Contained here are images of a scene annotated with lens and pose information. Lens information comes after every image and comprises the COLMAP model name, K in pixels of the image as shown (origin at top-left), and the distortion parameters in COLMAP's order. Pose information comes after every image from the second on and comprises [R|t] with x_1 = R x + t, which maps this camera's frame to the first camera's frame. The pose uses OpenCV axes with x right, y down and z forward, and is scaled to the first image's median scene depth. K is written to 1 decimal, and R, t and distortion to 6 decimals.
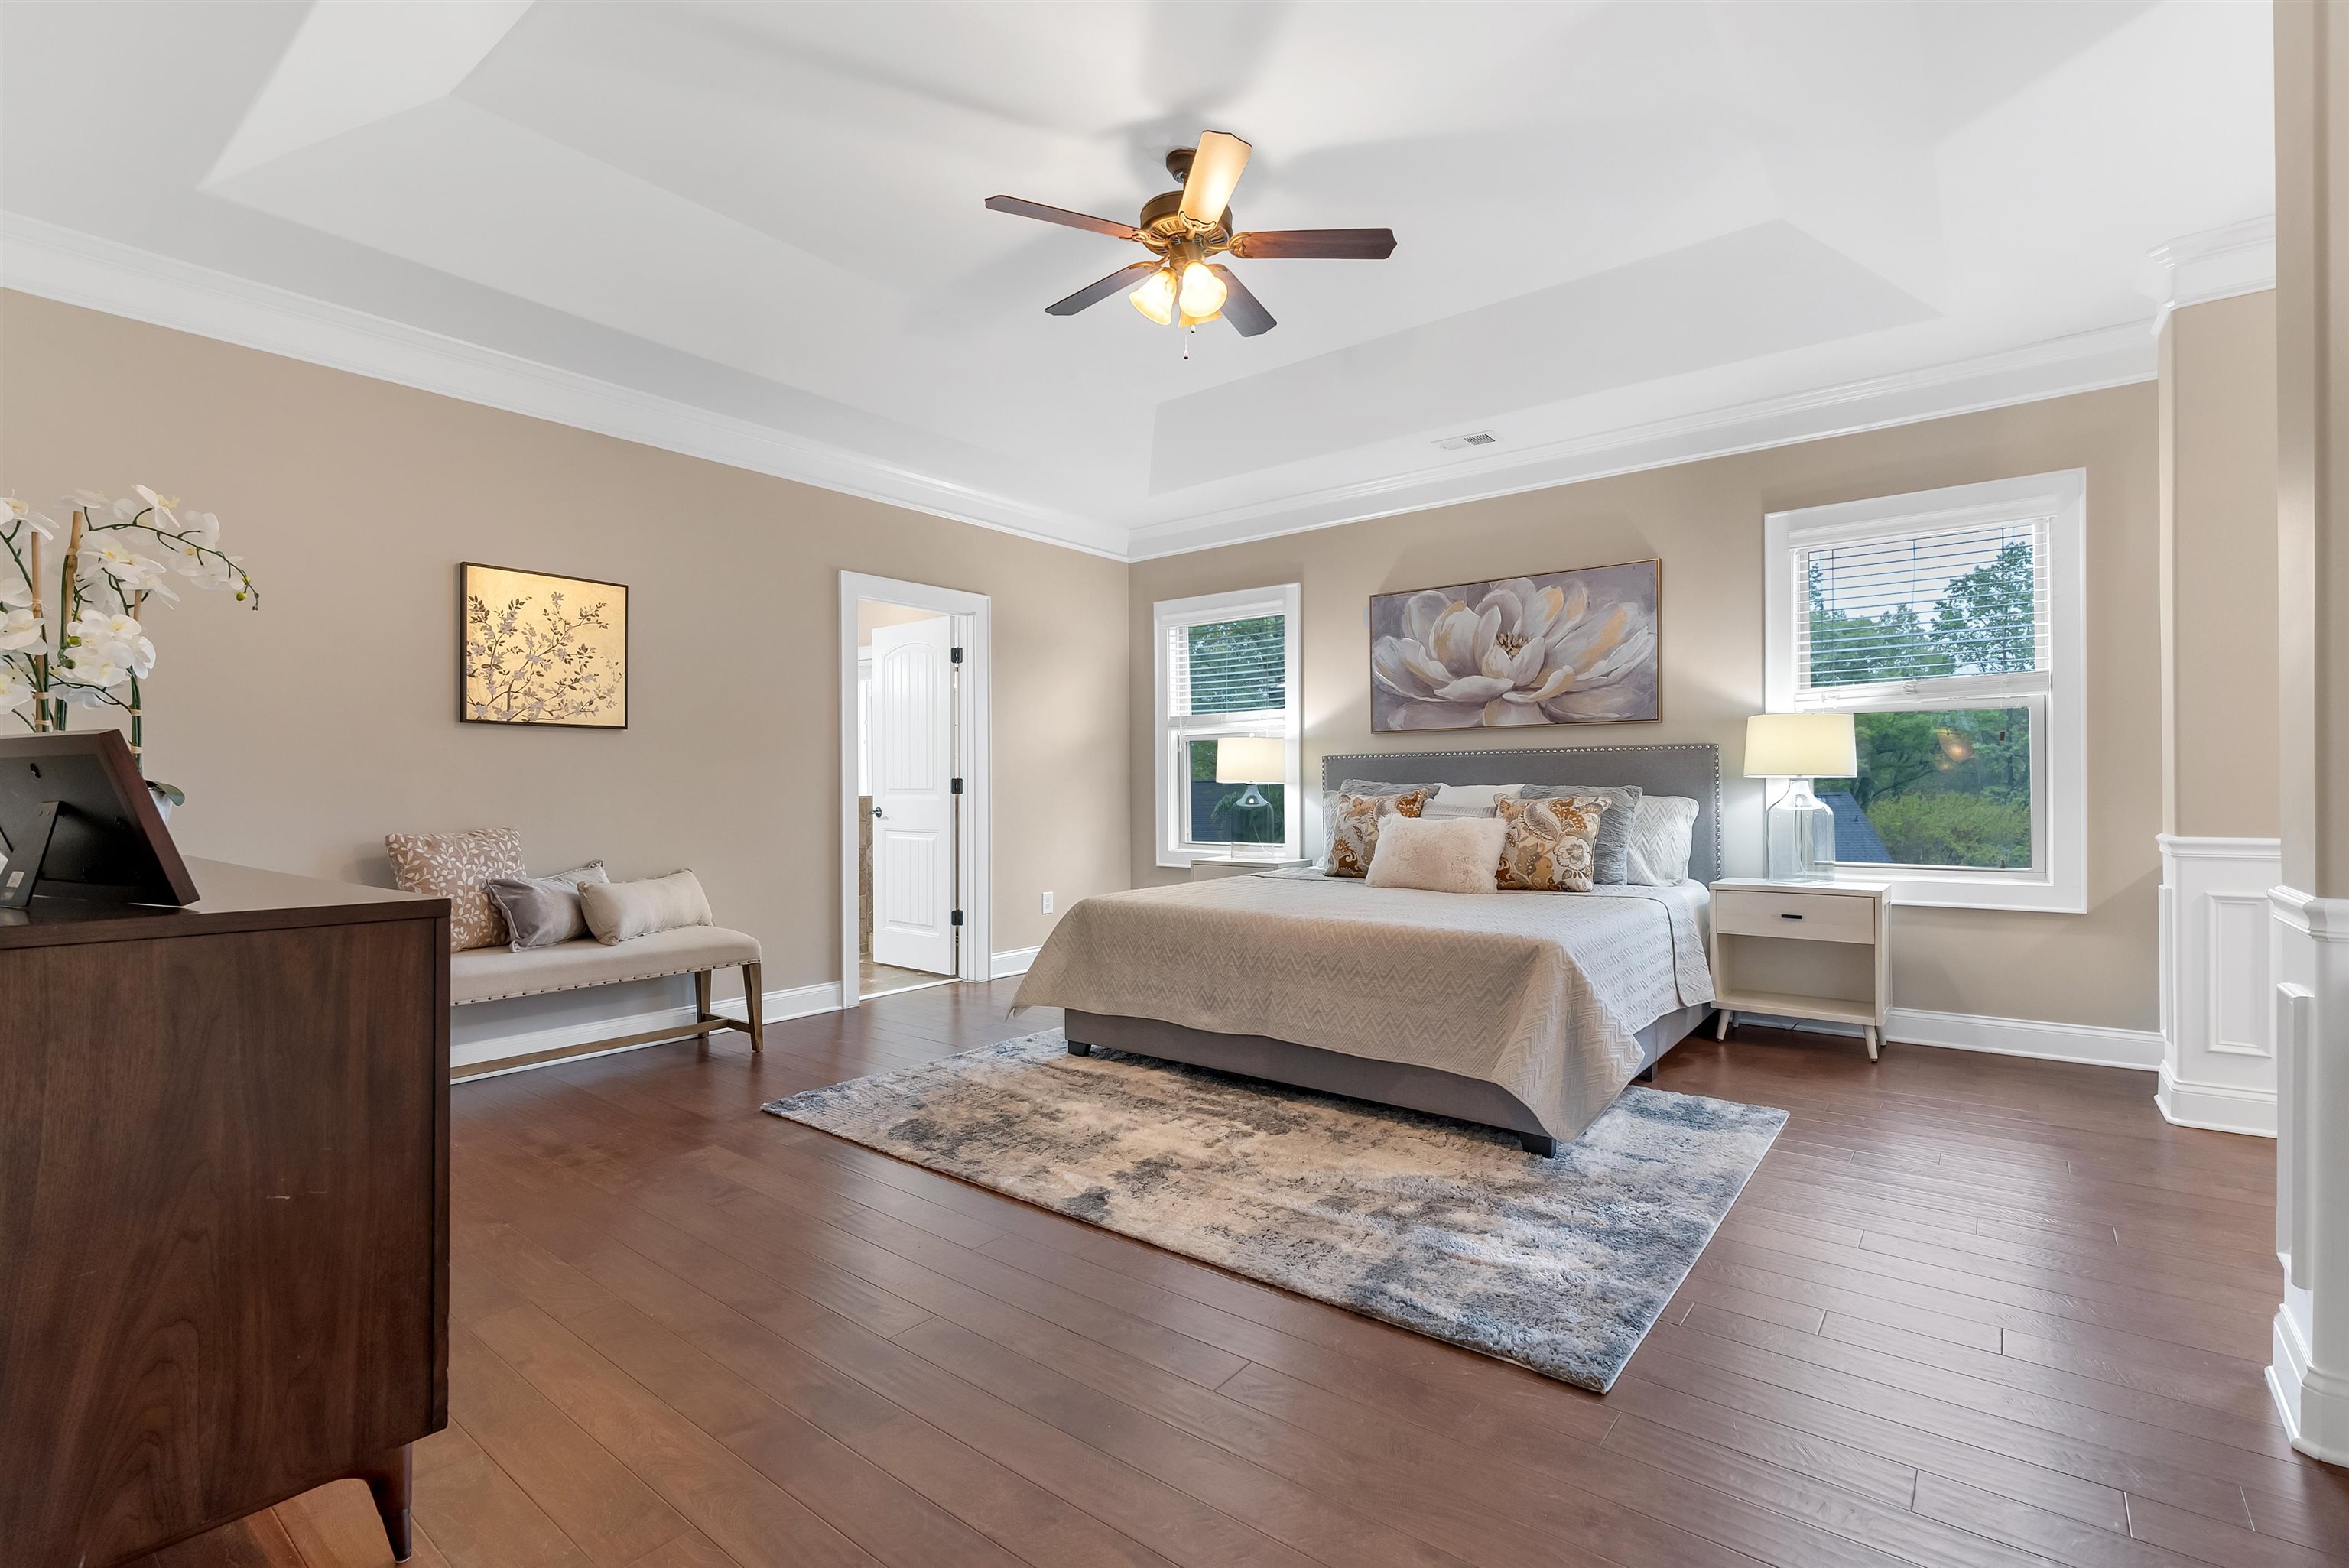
lens RADIAL K [[1058.3, 0, 1176.1], [0, 1058.3, 790.3], [0, 0, 1]] dist [-0.014910, 0.004940]
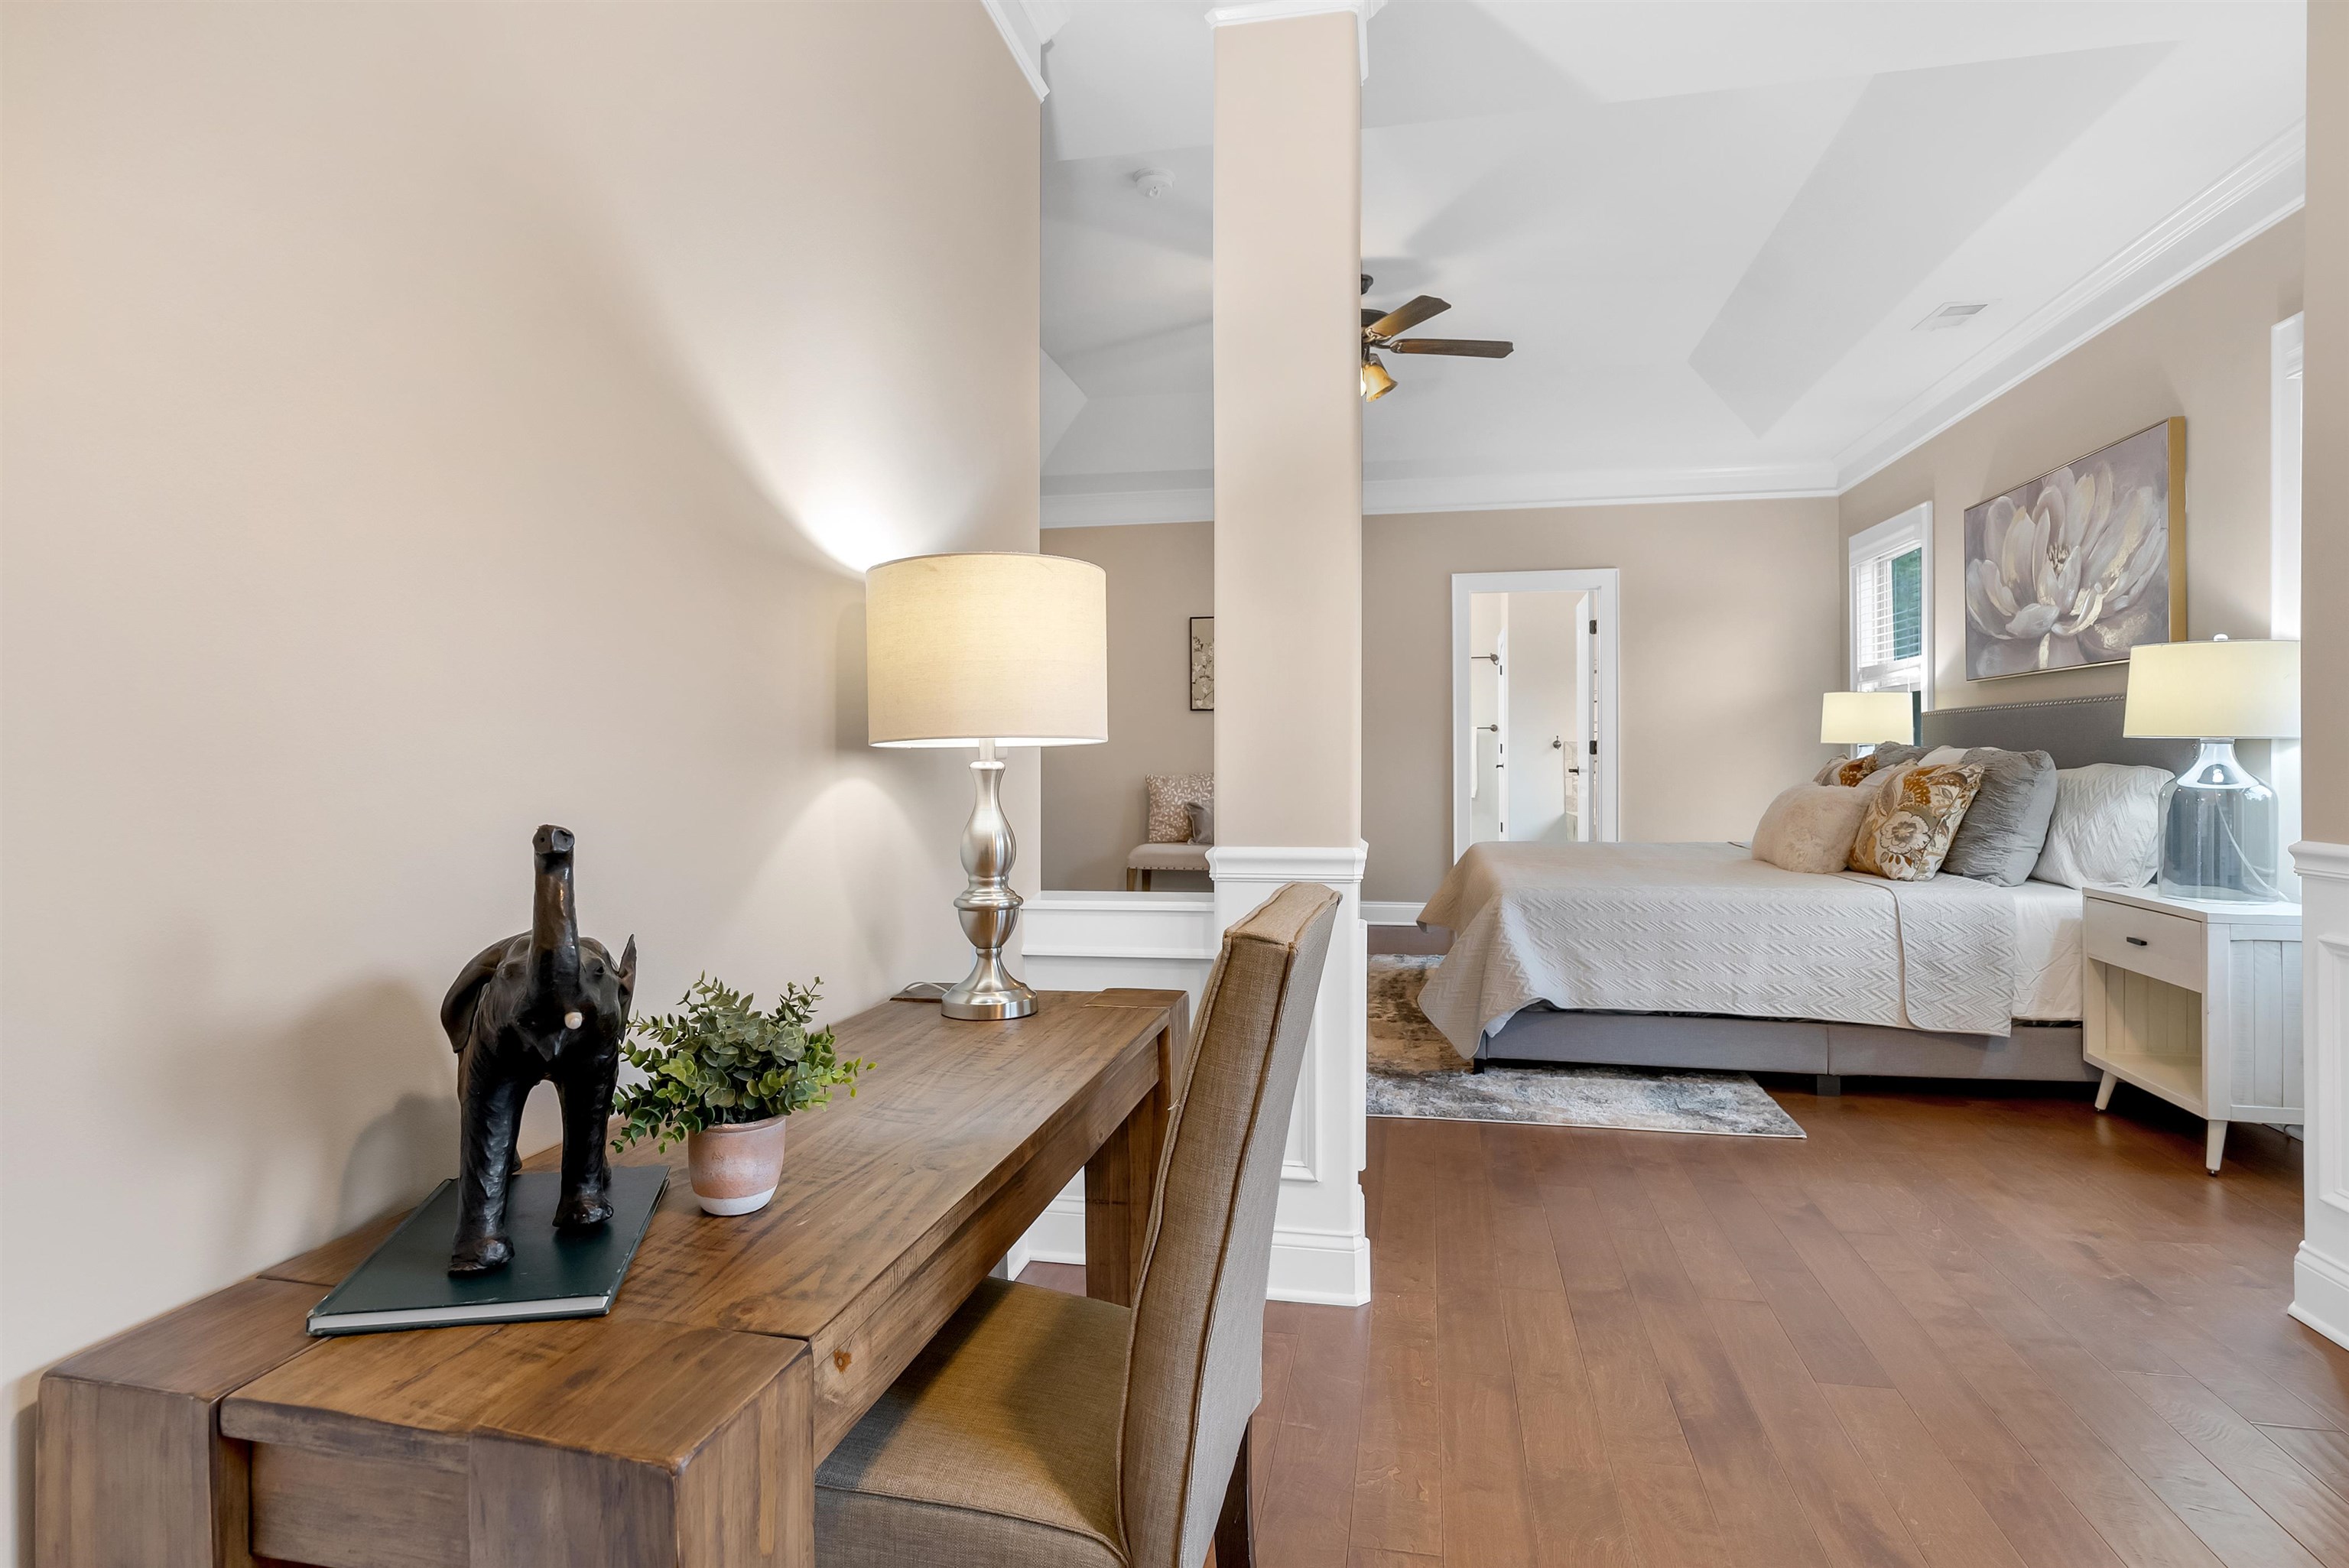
lens RADIAL K [[1215.9, 0, 1182.0], [0, 1215.9, 763.4], [0, 0, 1]] dist [0.000739, 0.000074]
pose [[0.452842, 0.014407, -0.891474, 0.820599], [-0.003782, 0.999891, 0.014239, -0.004558], [0.891583, -0.003077, 0.452847, 0.066357]]
